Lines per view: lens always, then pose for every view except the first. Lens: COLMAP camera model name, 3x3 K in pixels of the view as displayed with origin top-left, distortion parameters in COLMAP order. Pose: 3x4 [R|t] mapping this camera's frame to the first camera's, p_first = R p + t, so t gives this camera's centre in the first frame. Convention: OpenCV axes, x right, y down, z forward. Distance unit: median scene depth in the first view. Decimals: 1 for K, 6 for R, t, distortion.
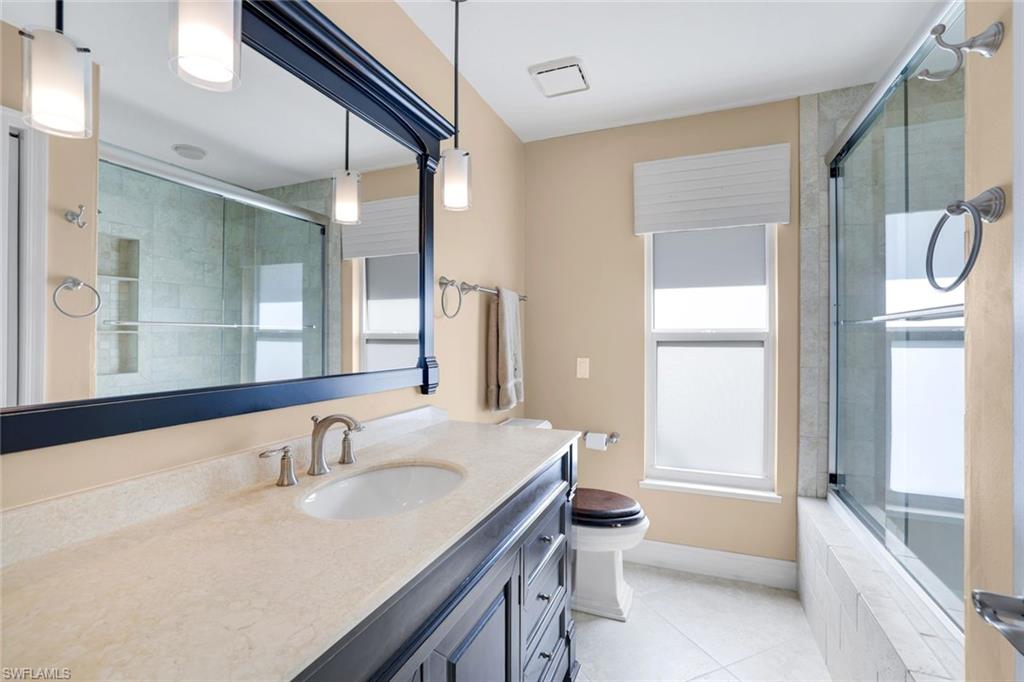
lens RADIAL K [[450.7, 0, 513.6], [0, 450.7, 341.2], [0, 0, 1]] dist [-0.000704, -0.000054]
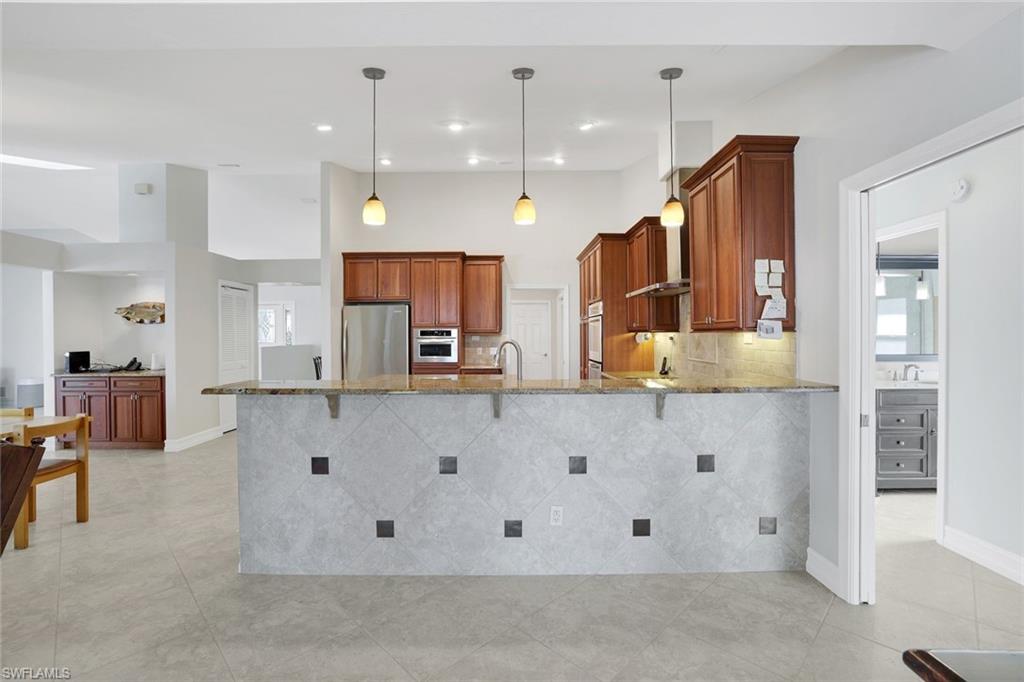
lens RADIAL K [[450.7, 0, 512.0], [0, 450.7, 338.7], [0, 0, 1]] dist [-0.000704, -0.000054]
pose [[0.393528, 0.009696, -0.919262, 1.522526], [-0.002628, 0.999952, 0.009423, -0.061419], [0.919309, -0.001292, 0.393534, -3.085746]]
